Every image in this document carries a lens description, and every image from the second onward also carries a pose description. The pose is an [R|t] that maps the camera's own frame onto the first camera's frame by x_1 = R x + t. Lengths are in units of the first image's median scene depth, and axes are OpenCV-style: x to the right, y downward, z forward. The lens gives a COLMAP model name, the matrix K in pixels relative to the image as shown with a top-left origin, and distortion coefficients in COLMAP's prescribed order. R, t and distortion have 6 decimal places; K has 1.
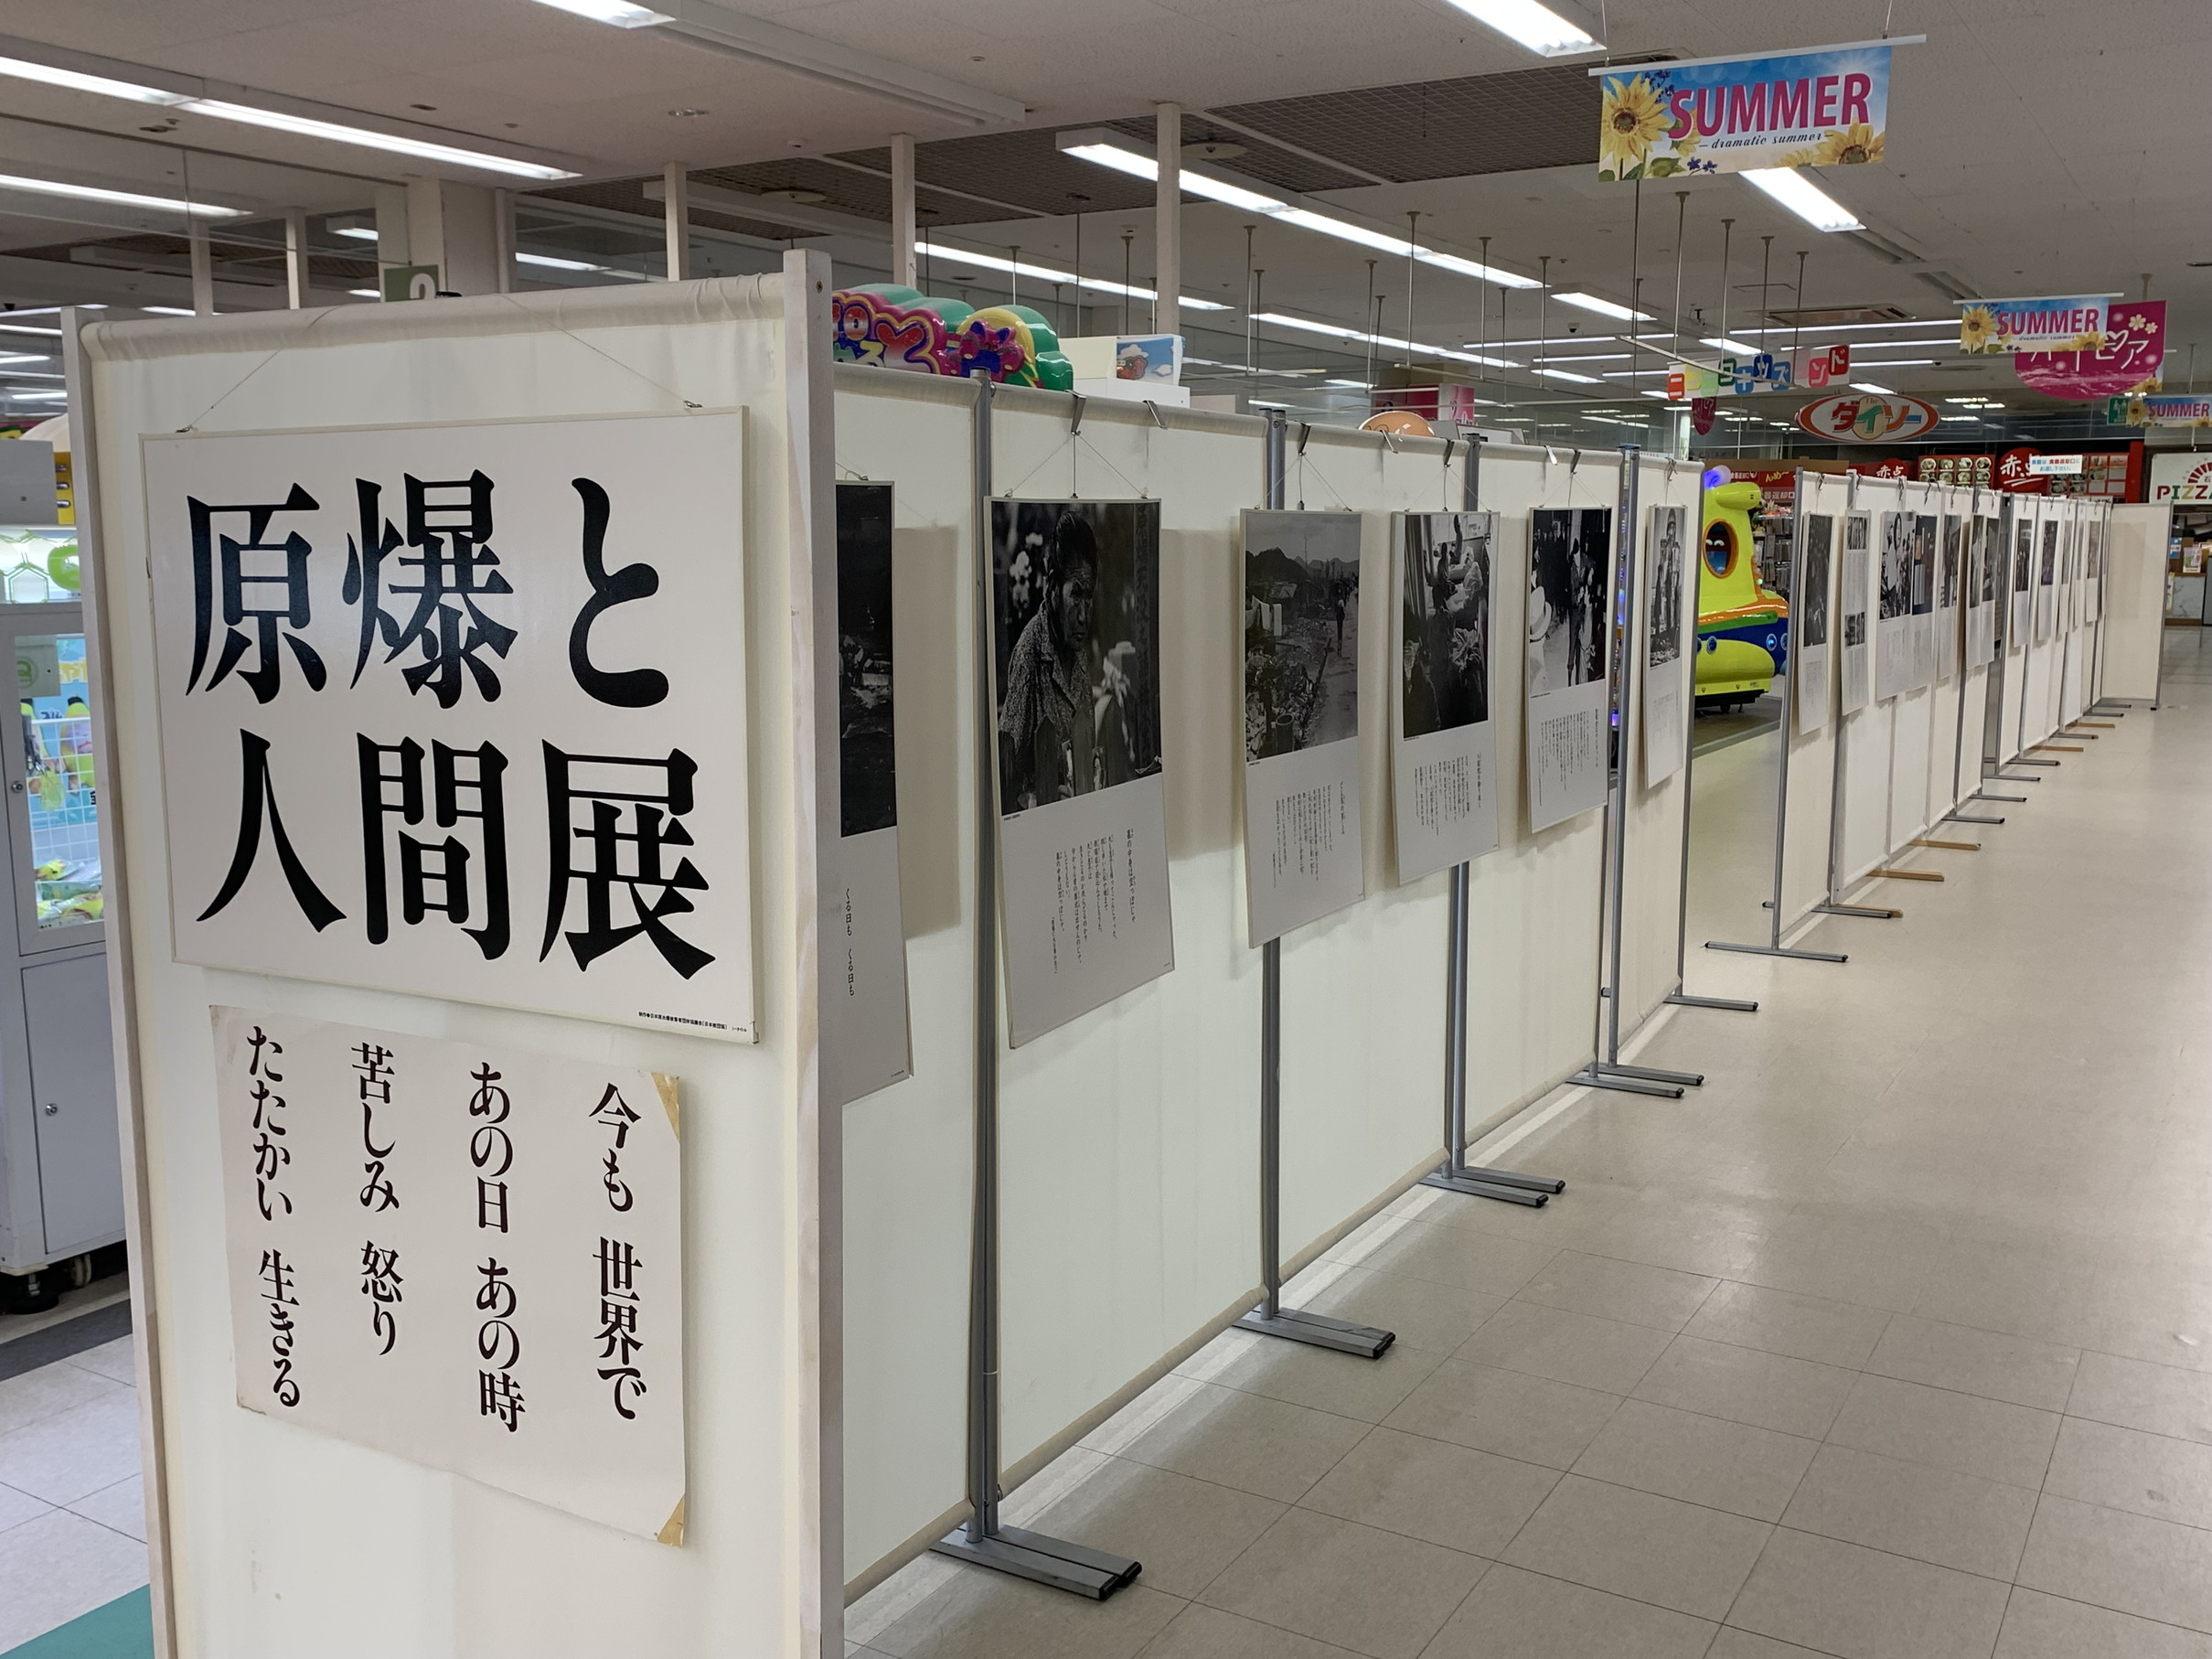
lens RADIAL K [[2003.3, 0, 1105.7], [0, 2003.3, 840.1], [0, 0, 1]] dist [0.011191, 0.007265]
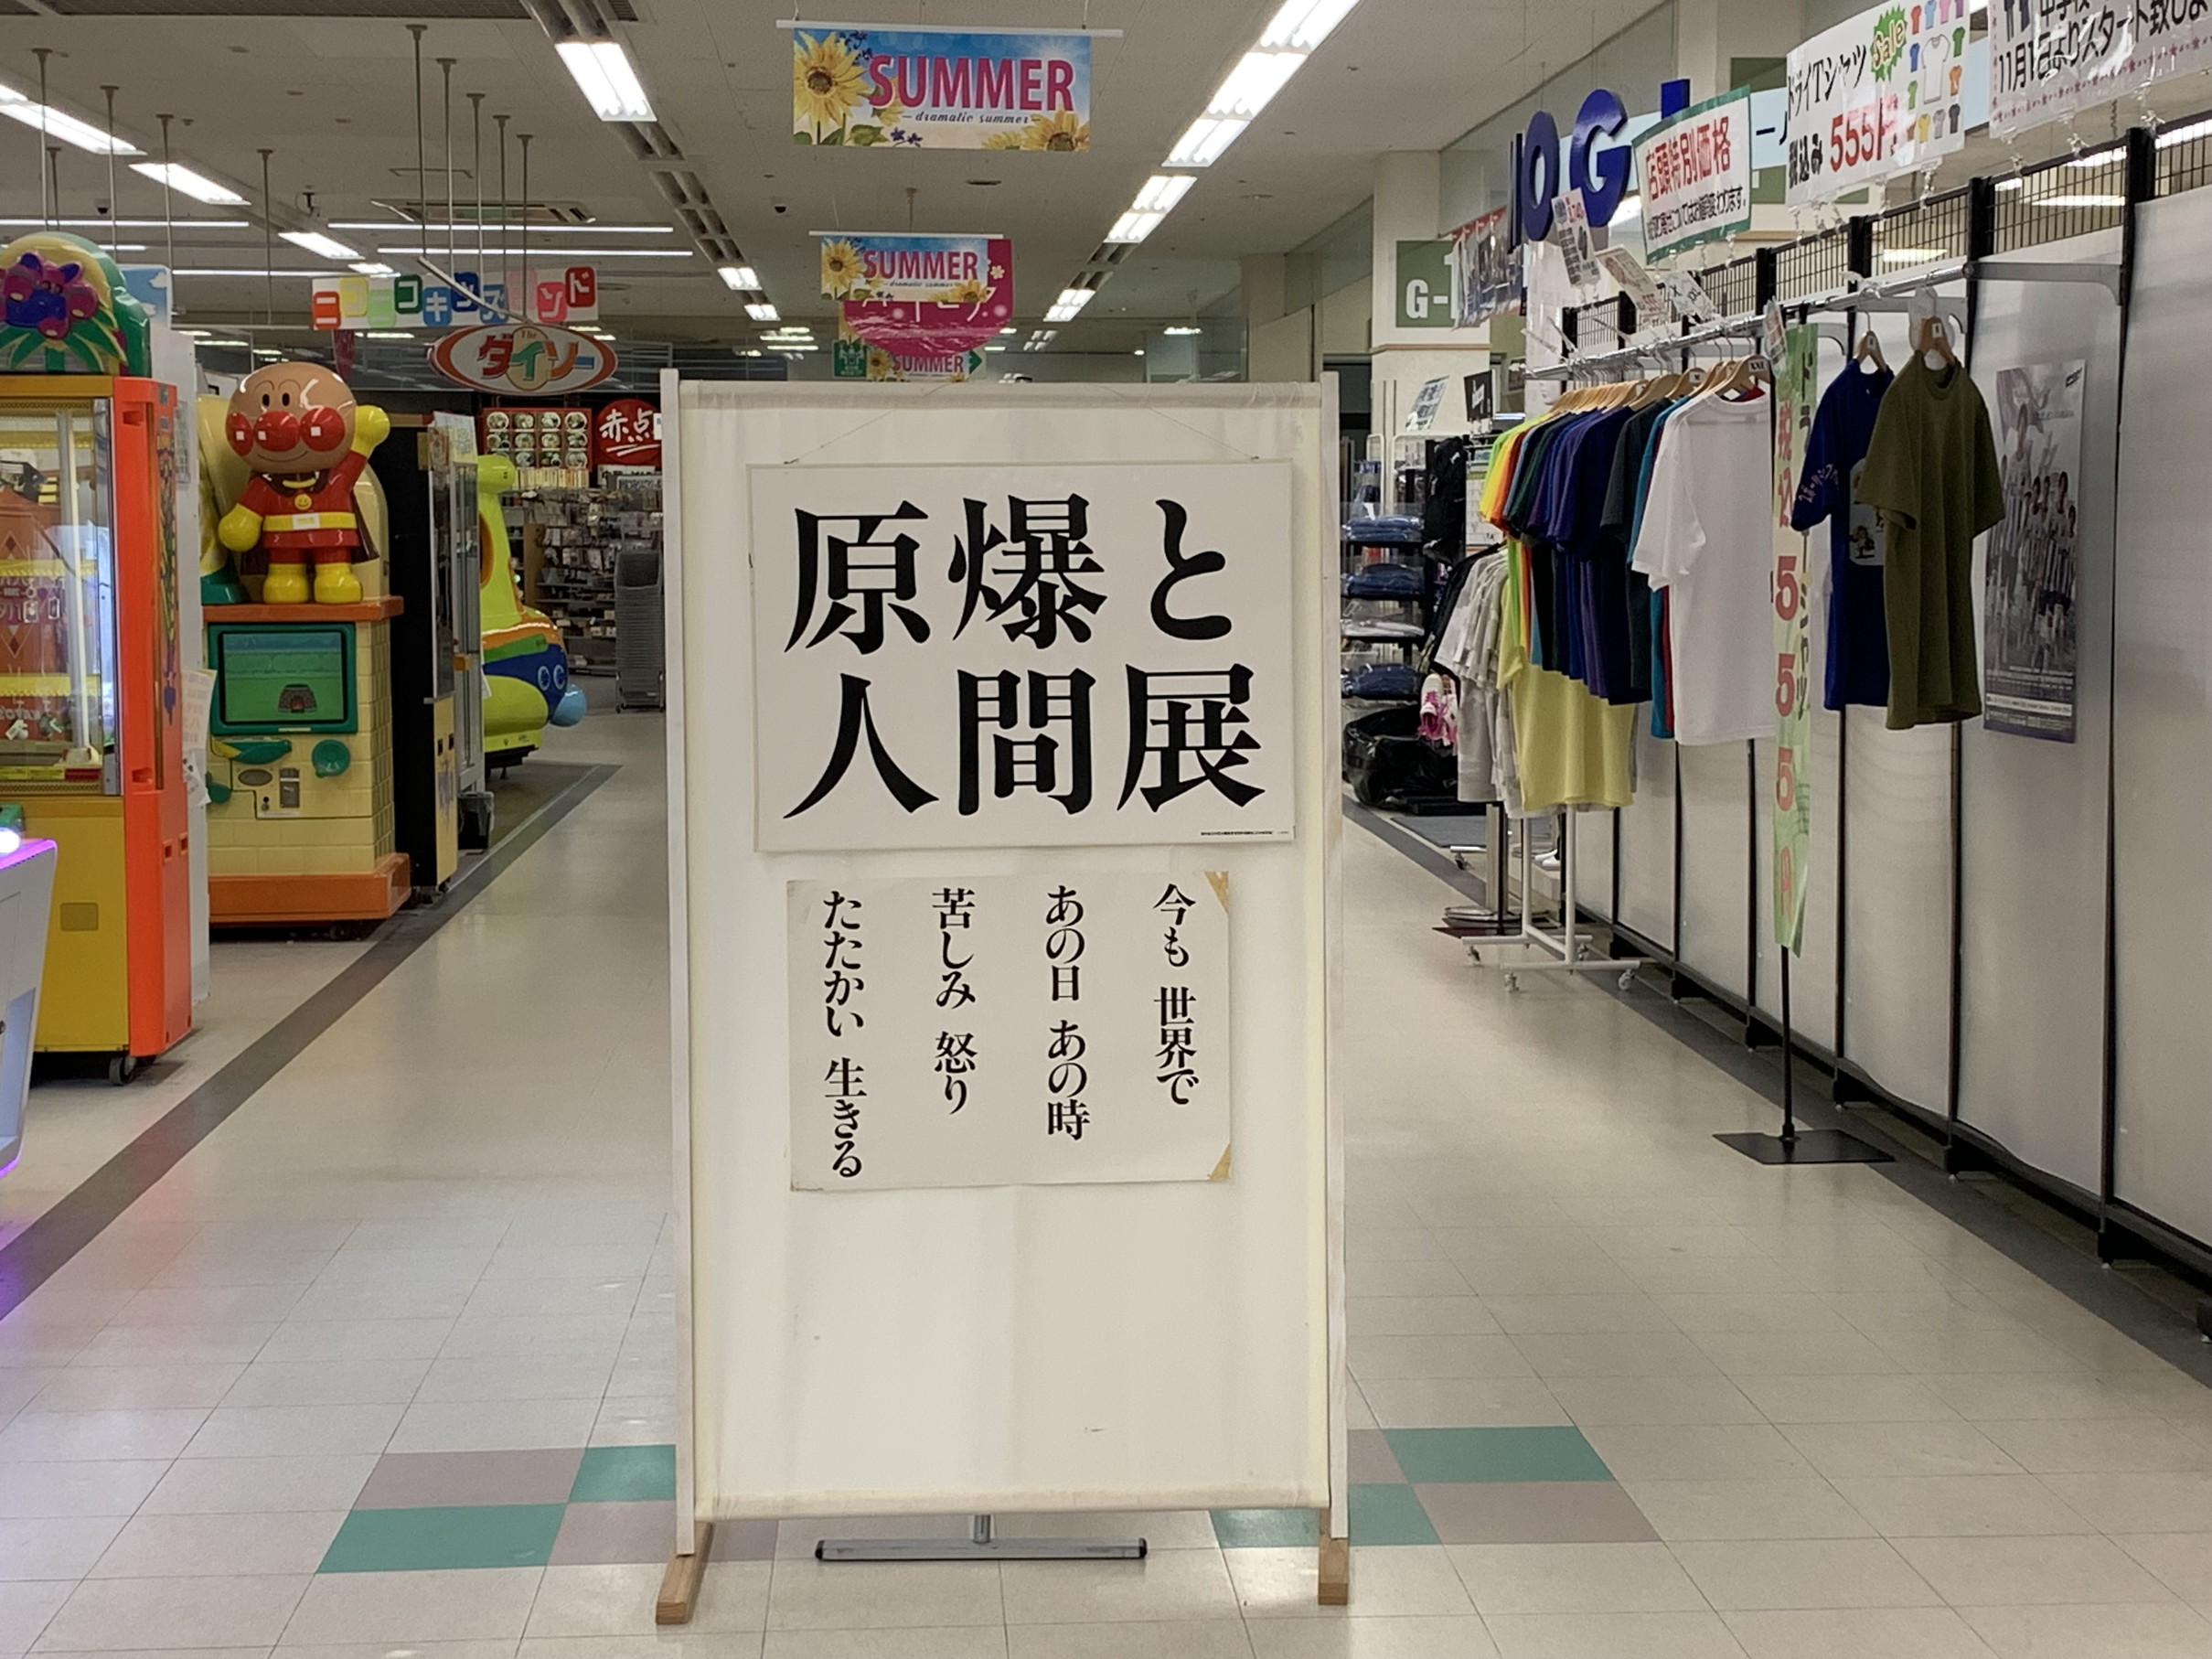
lens RADIAL K [[3554.0, 0, 1106.8], [0, 3554.0, 821.6], [0, 0, 1]] dist [0.179583, 0.000000]
pose [[0.822150, -0.051652, 0.566922, -1.713521], [0.090663, 0.995045, -0.040822, 0.168129], [-0.562004, 0.084961, 0.822759, -1.156748]]
